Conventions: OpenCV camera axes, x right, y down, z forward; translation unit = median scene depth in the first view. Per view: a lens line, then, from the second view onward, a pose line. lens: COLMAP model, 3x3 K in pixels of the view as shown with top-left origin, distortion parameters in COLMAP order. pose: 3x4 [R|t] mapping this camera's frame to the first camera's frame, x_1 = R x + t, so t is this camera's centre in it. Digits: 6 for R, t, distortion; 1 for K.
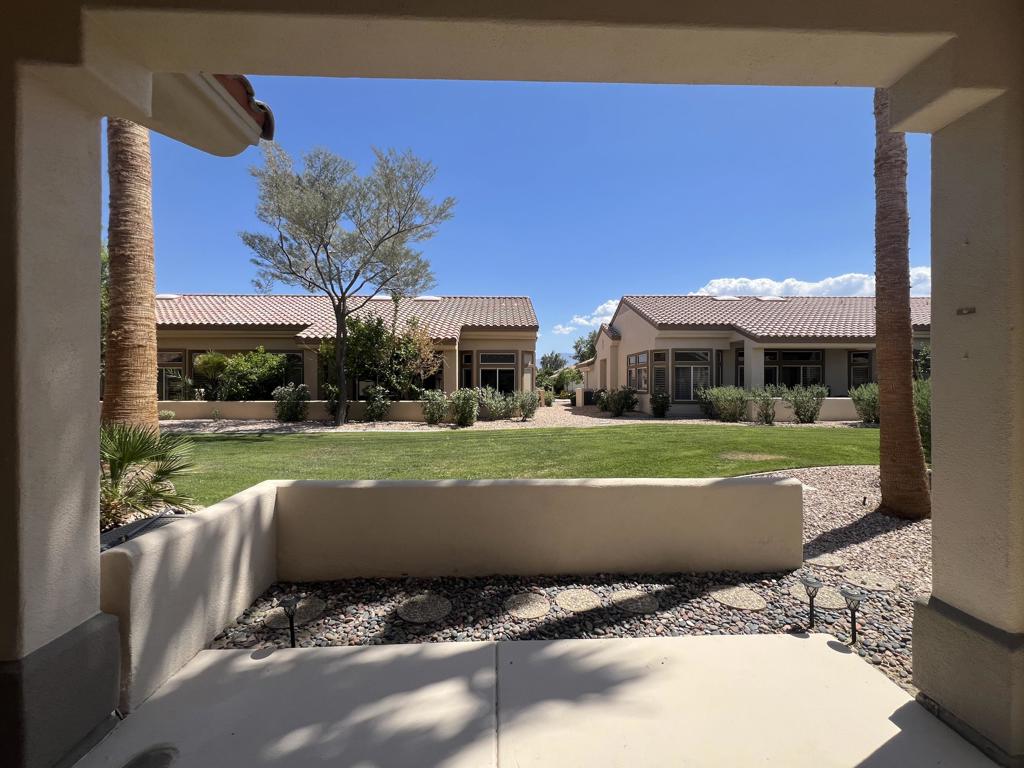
lens RADIAL K [[408.5, 0, 507.6], [0, 408.5, 386.0], [0, 0, 1]] dist [-0.001812, 0.000142]
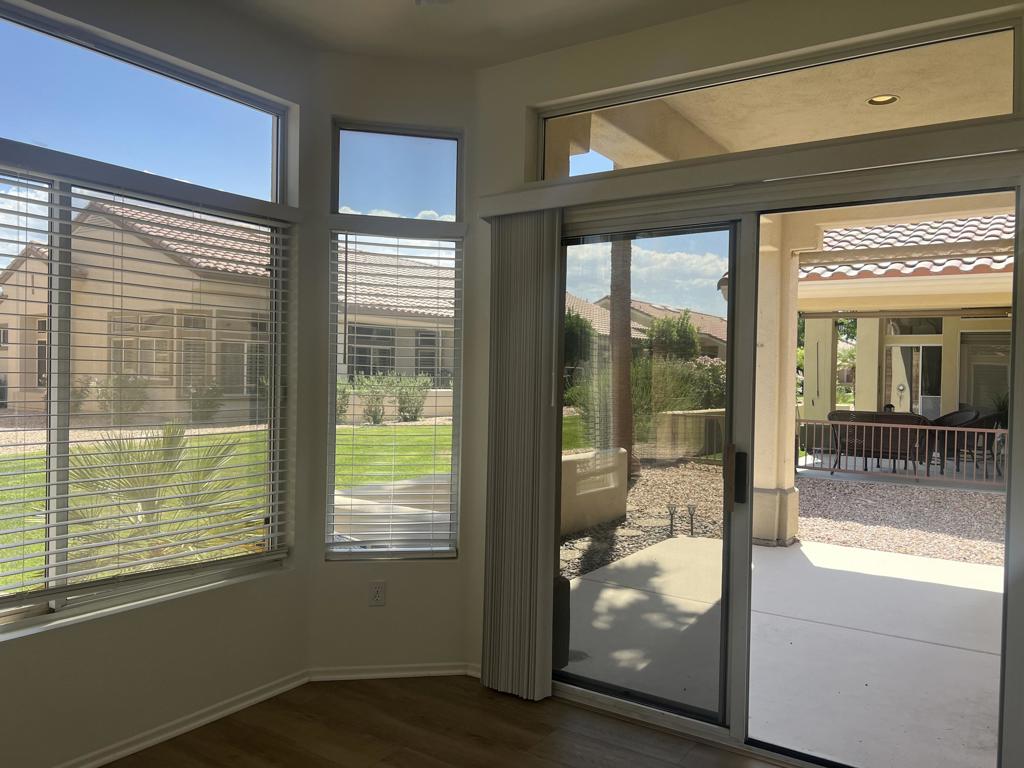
lens RADIAL K [[762.3, 0, 512.0], [0, 762.3, 384.0], [0, 0, 1]] dist [0.057105, -0.063538]
pose [[0.592278, -0.000486, 0.805734, -0.353650], [-0.014401, 0.999834, 0.011189, -0.001619], [-0.805605, -0.018231, 0.592172, -0.042930]]
